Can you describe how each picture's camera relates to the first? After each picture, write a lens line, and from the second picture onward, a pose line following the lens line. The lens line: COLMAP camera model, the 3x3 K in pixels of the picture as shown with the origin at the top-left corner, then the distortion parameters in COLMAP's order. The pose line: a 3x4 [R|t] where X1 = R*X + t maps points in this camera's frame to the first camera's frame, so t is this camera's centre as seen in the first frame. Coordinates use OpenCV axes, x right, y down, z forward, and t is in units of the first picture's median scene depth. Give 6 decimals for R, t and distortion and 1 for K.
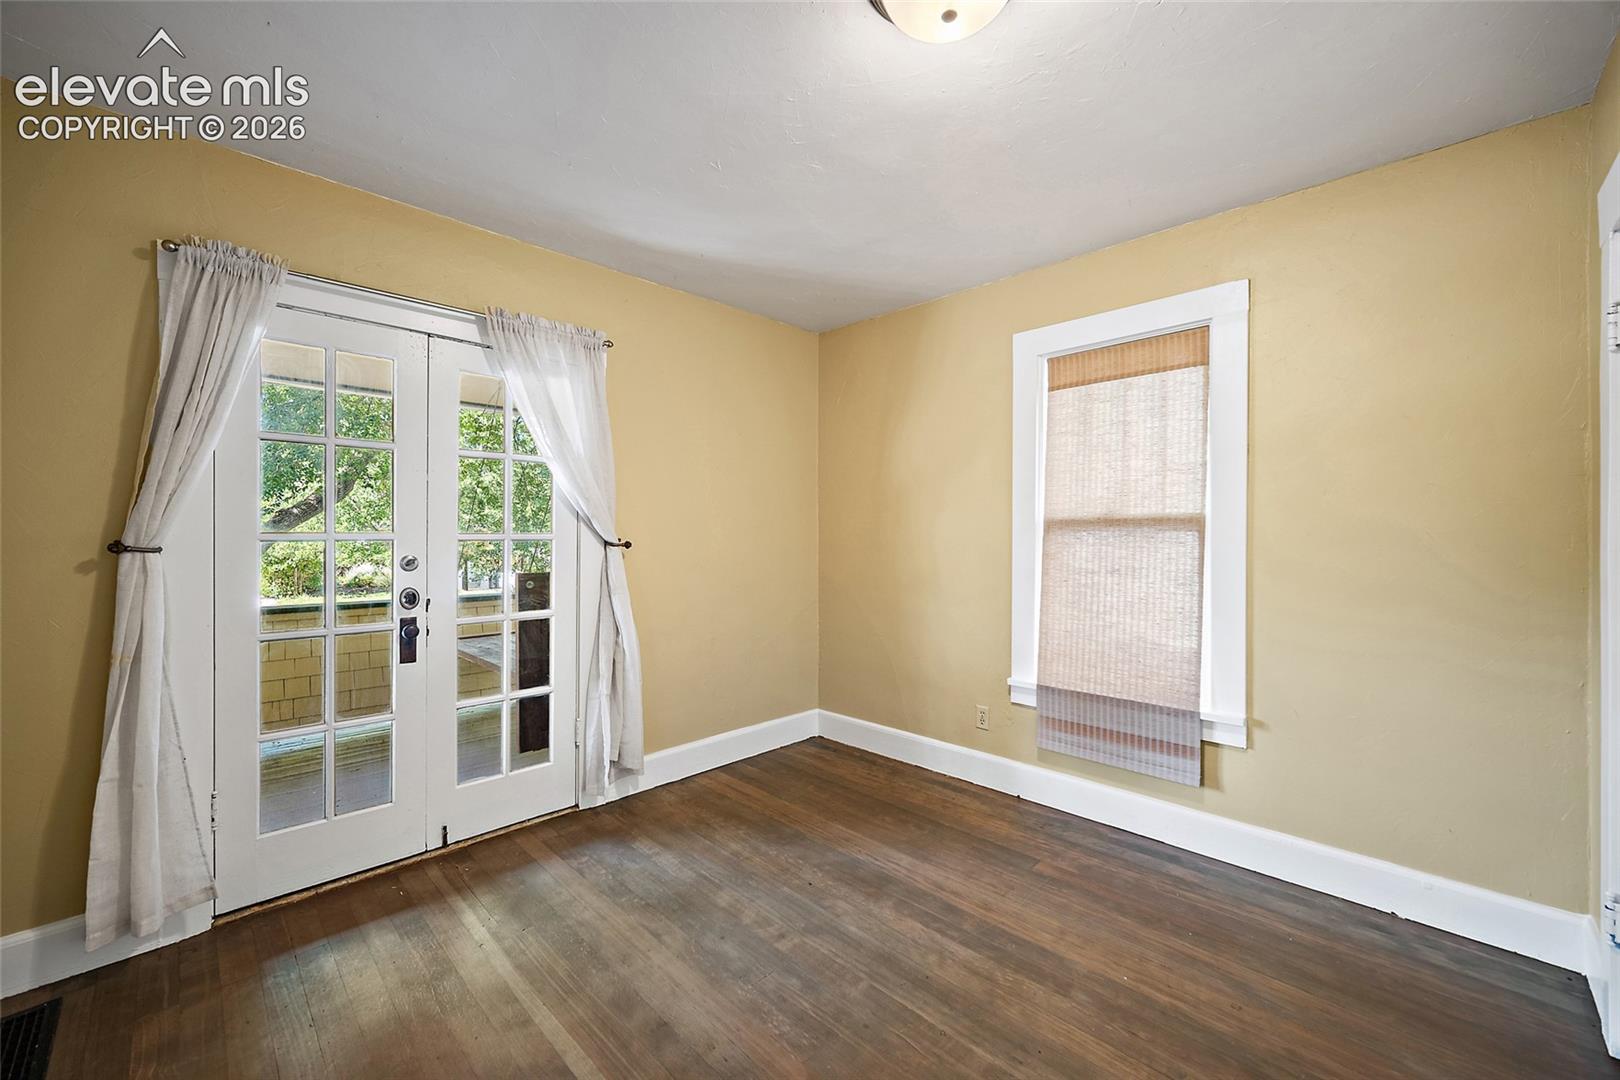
lens RADIAL K [[642.7, 0, 813.5], [0, 642.7, 537.6], [0, 0, 1]] dist [-0.003980, 0.000703]
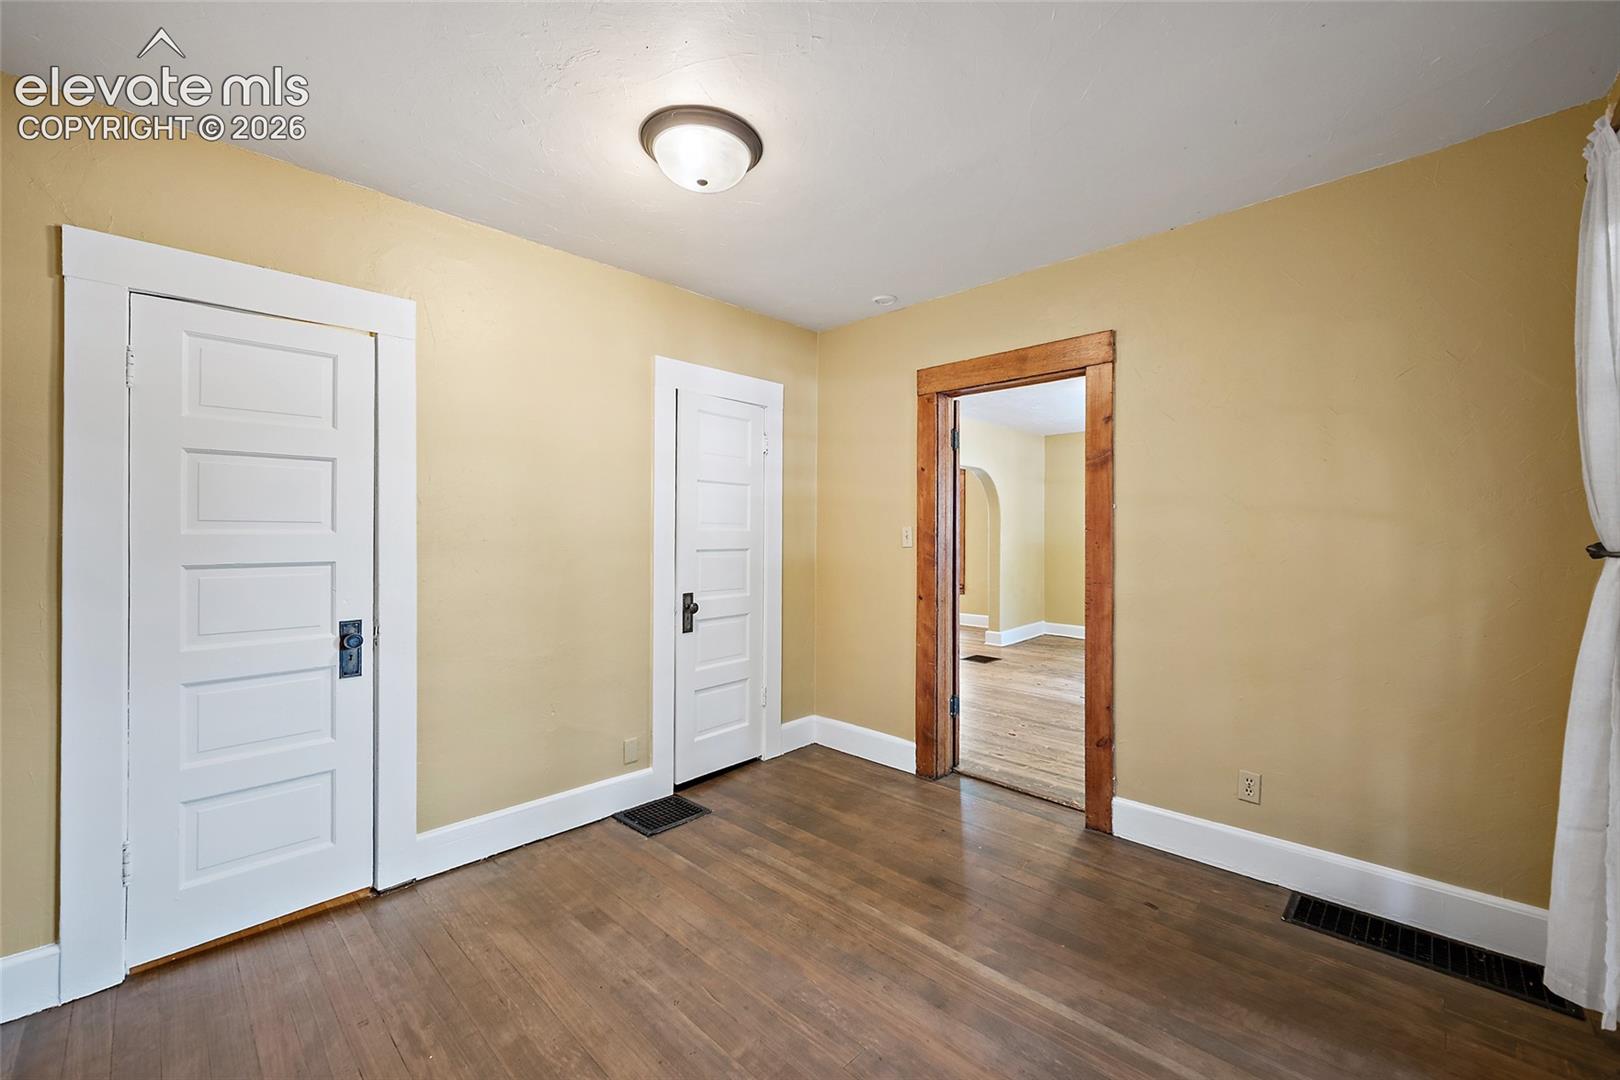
lens RADIAL K [[642.7, 0, 812.0], [0, 642.7, 540.0], [0, 0, 1]] dist [-0.003980, 0.000703]
pose [[-0.999999, 0.000096, 0.001688, -0.025484], [0.000104, 0.999988, 0.004926, -0.006037], [-0.001687, 0.004926, -0.999986, 1.937092]]
